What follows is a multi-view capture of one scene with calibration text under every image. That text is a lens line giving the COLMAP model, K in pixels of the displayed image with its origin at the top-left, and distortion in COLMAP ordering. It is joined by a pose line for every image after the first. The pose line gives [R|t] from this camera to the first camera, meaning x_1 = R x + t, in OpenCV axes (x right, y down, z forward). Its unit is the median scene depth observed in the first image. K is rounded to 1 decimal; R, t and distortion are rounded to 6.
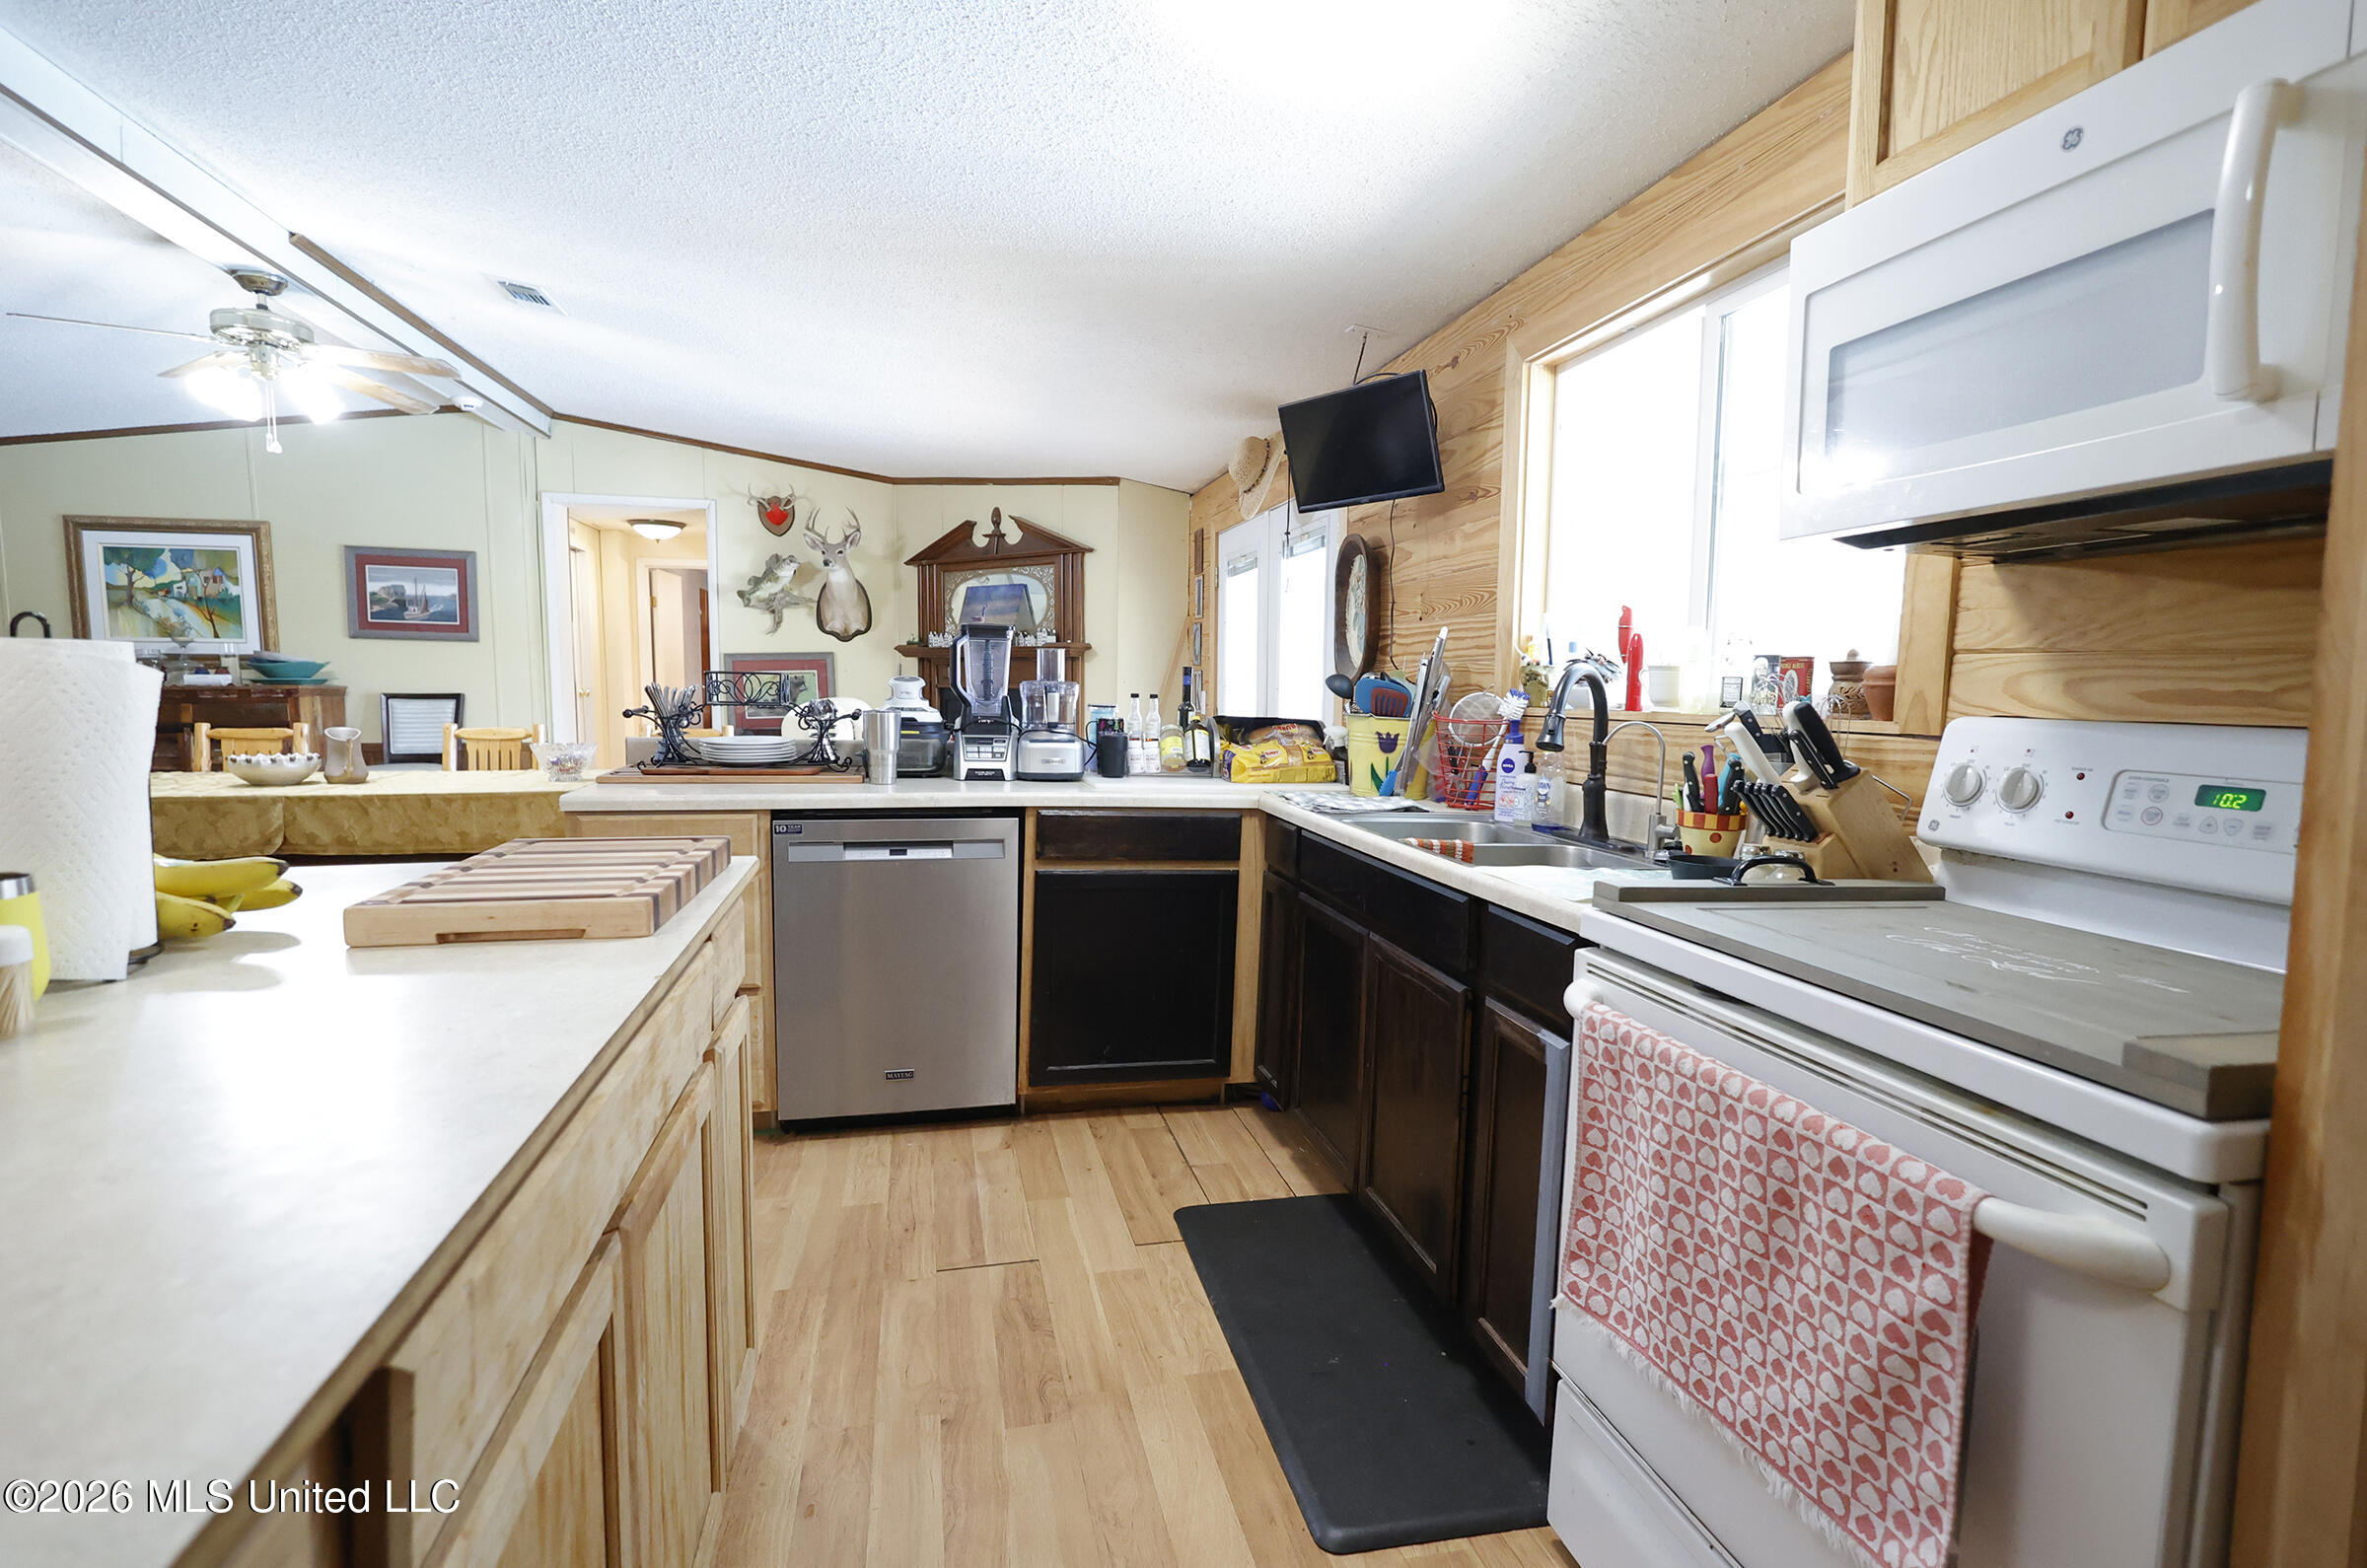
lens RADIAL K [[1100.0, 0, 1187.4], [0, 1100.0, 782.0], [0, 0, 1]] dist [0.001731, 0.001306]
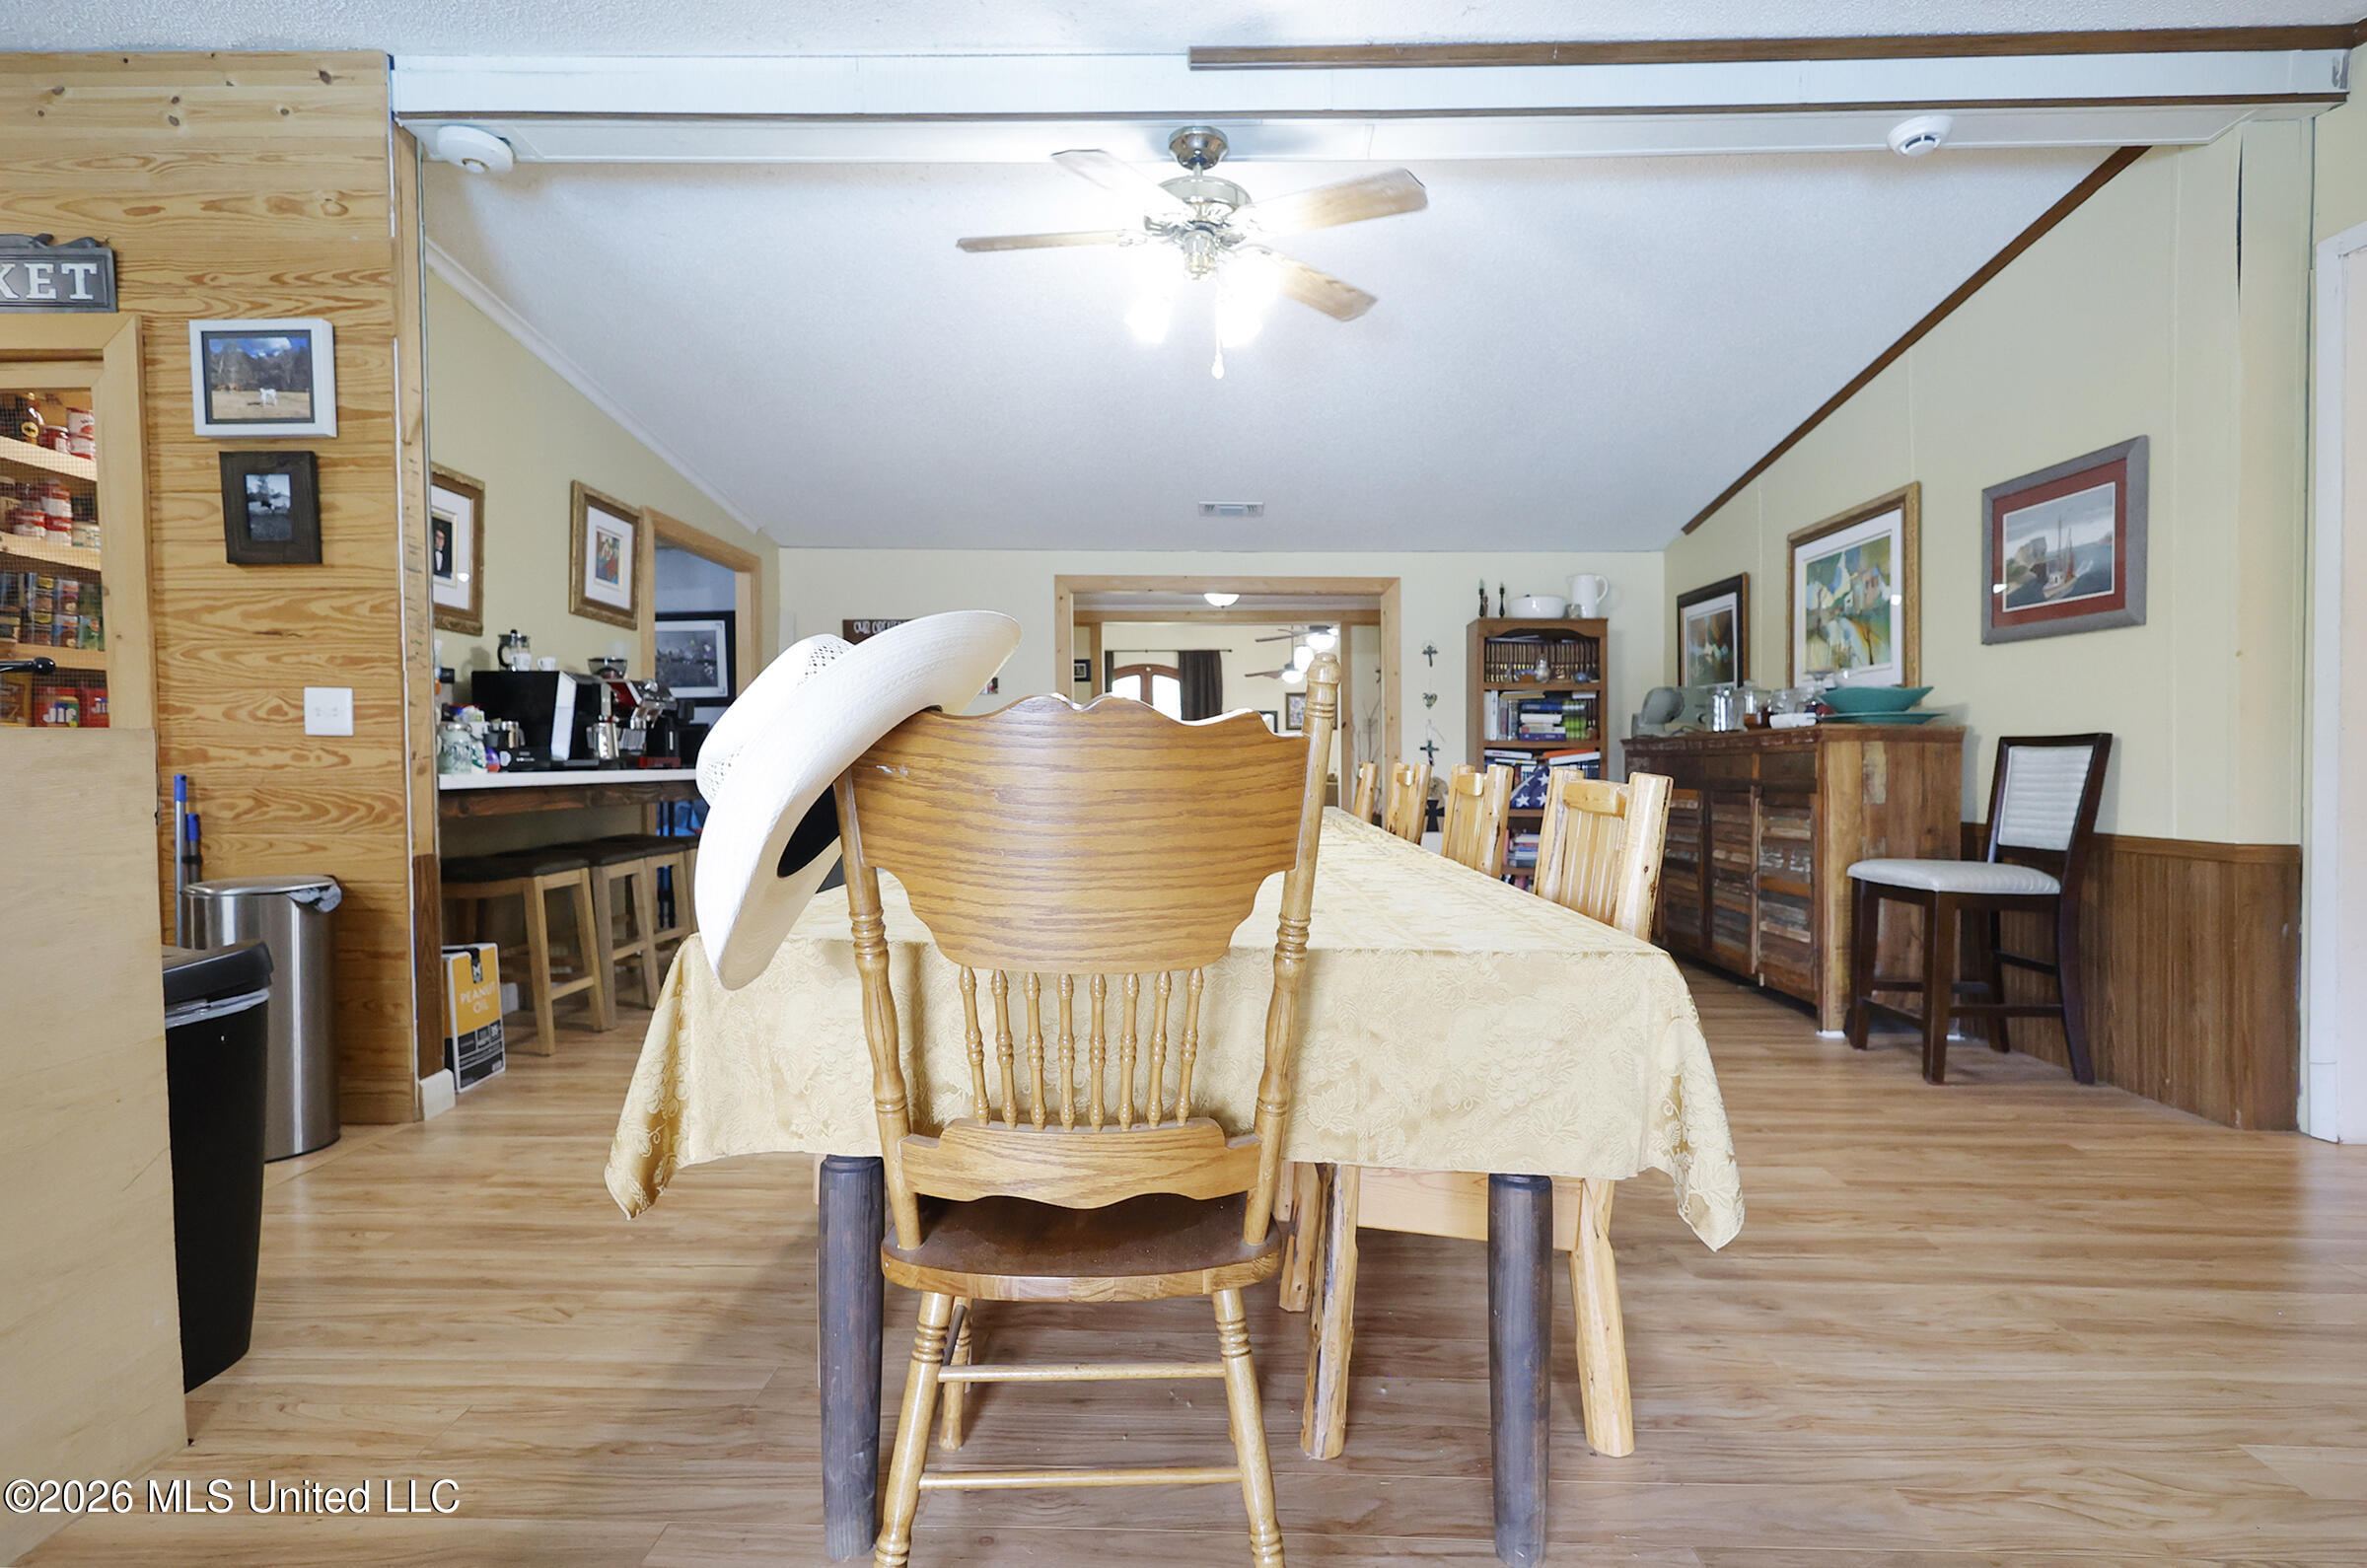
lens RADIAL K [[1143.5, 0, 1183.5], [0, 1143.5, 784.0], [0, 0, 1]] dist [0.002660, 0.000728]
pose [[-0.254170, 0.007762, -0.967129, -0.124997], [-0.096578, 0.994766, 0.033366, -0.073217], [0.962326, 0.101884, -0.252090, 1.502760]]
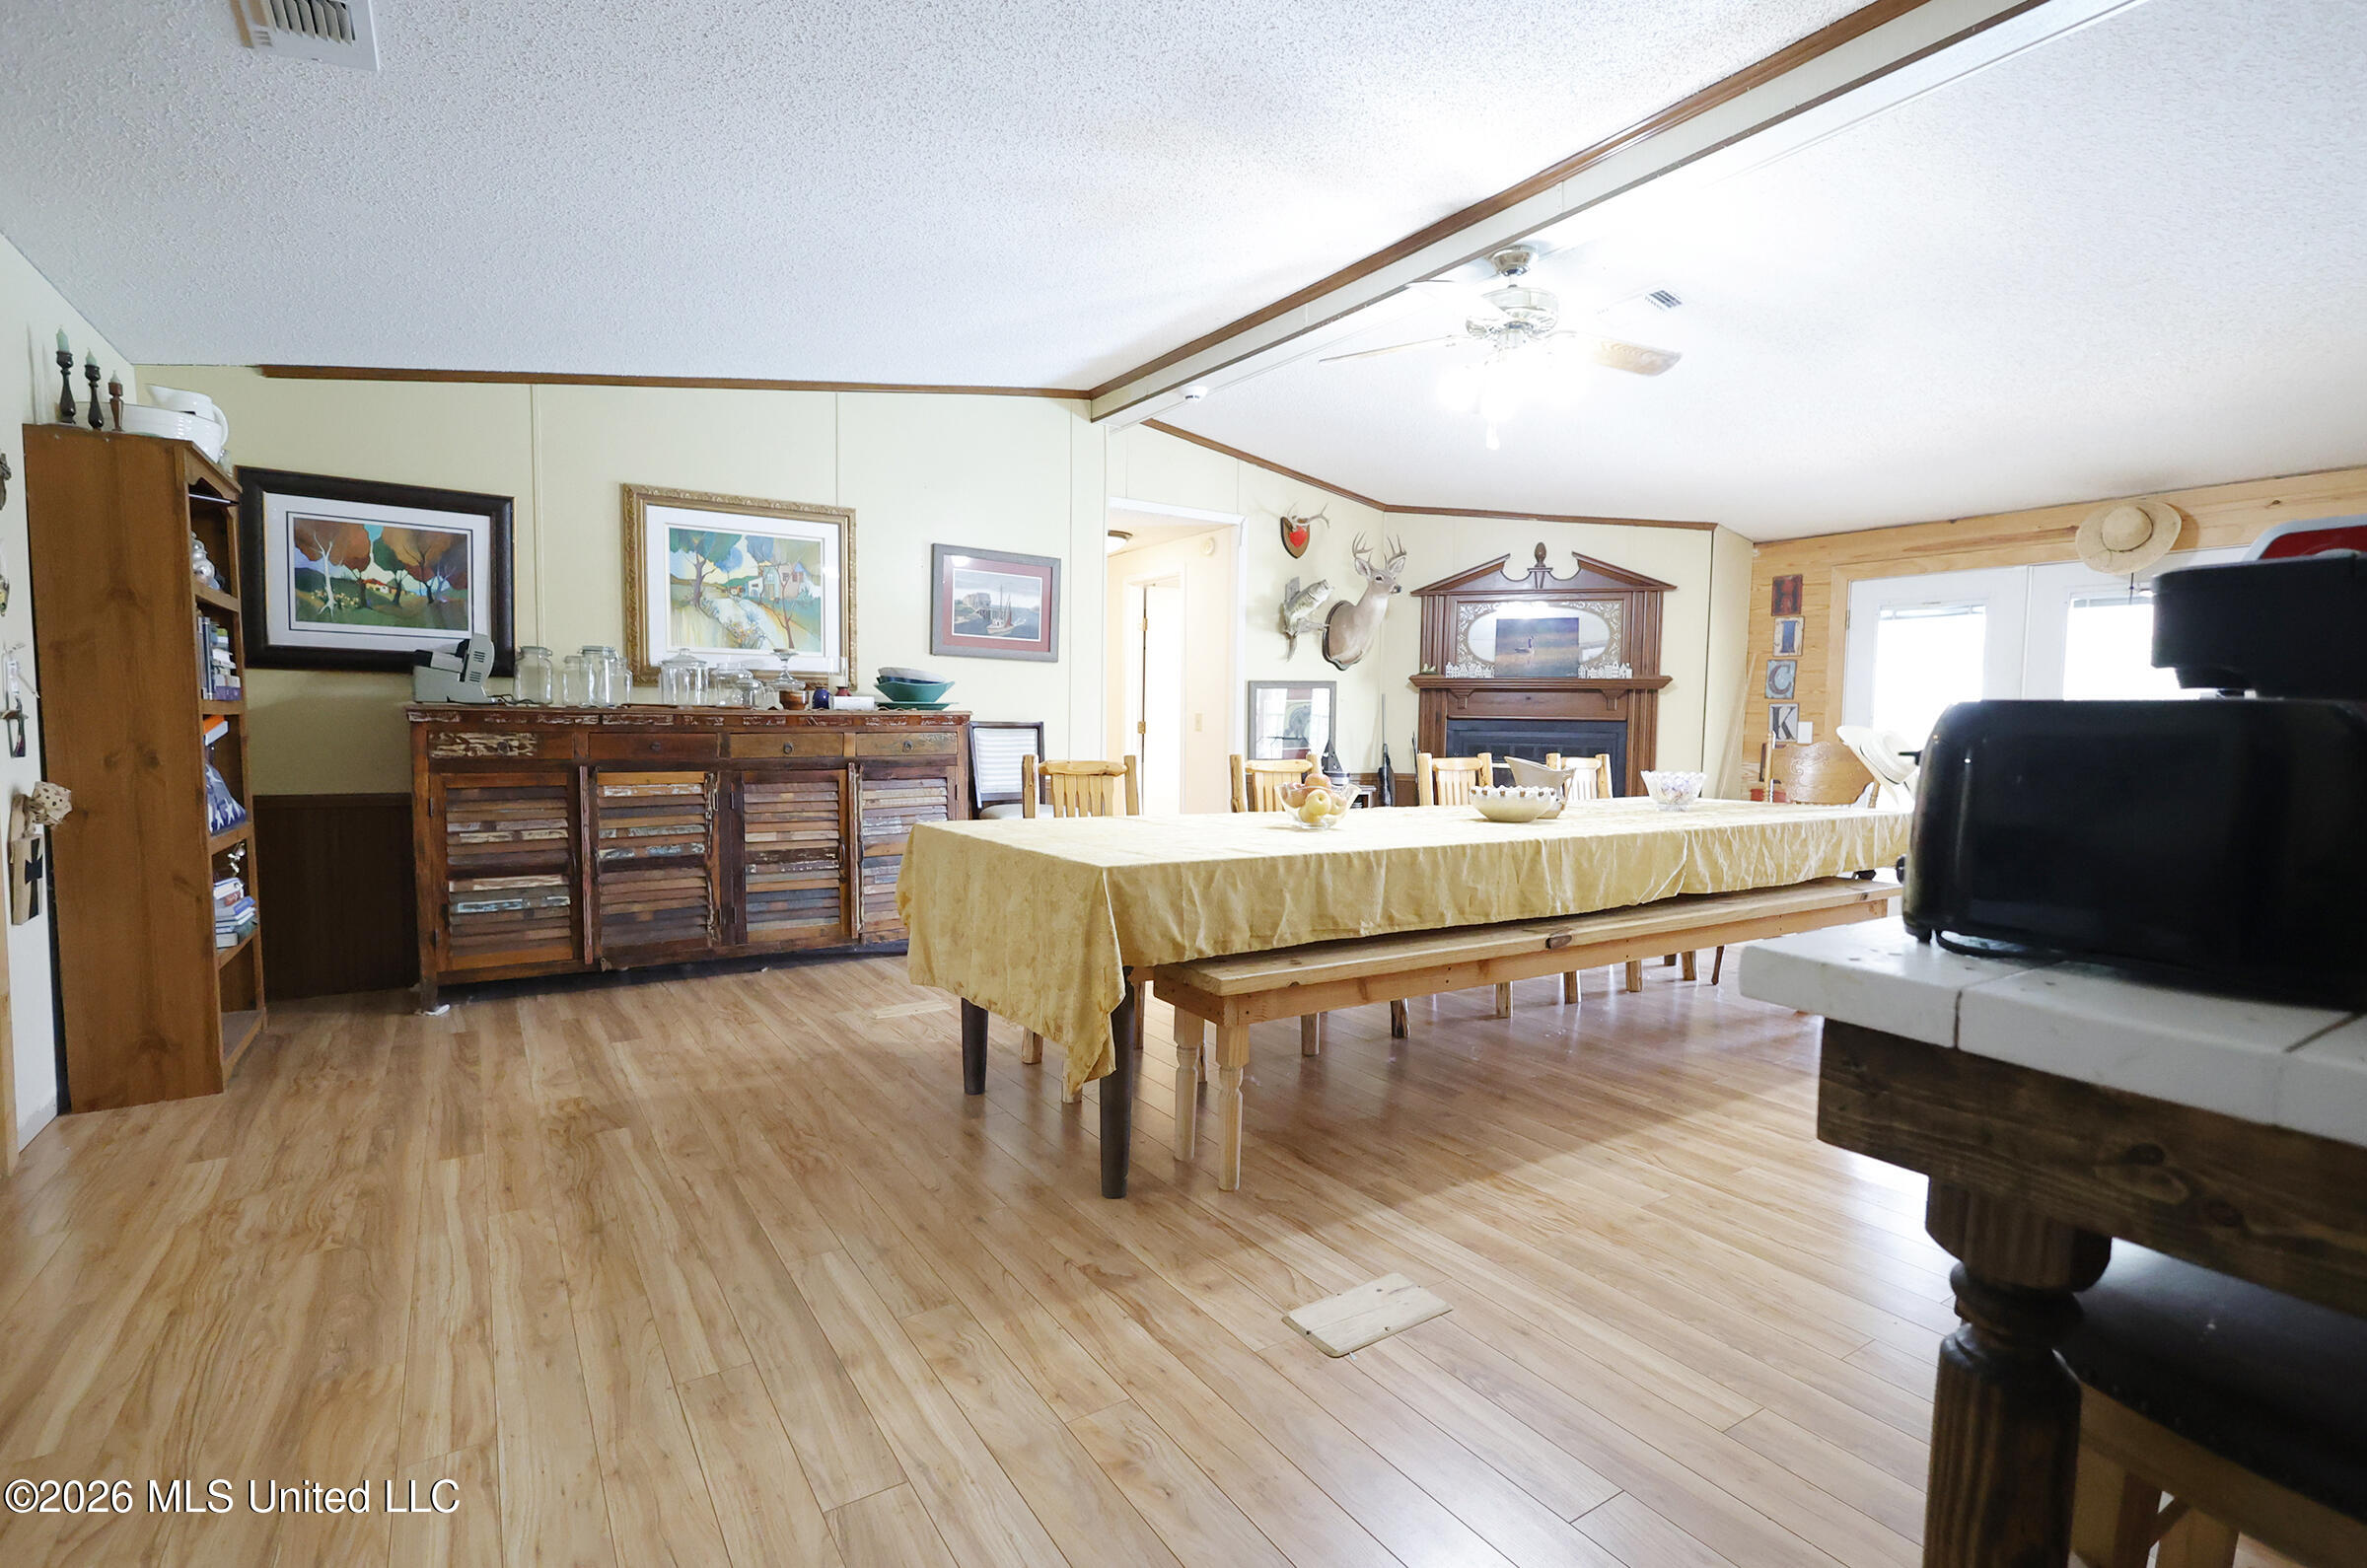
lens RADIAL K [[1092.9, 0, 1187.7], [0, 1092.9, 798.0], [0, 0, 1]] dist [0.002292, 0.000585]
pose [[0.941042, -0.019754, 0.337713, -1.717761], [0.026537, 0.999528, -0.015481, -0.008915], [-0.337247, 0.023530, 0.941122, 0.321441]]
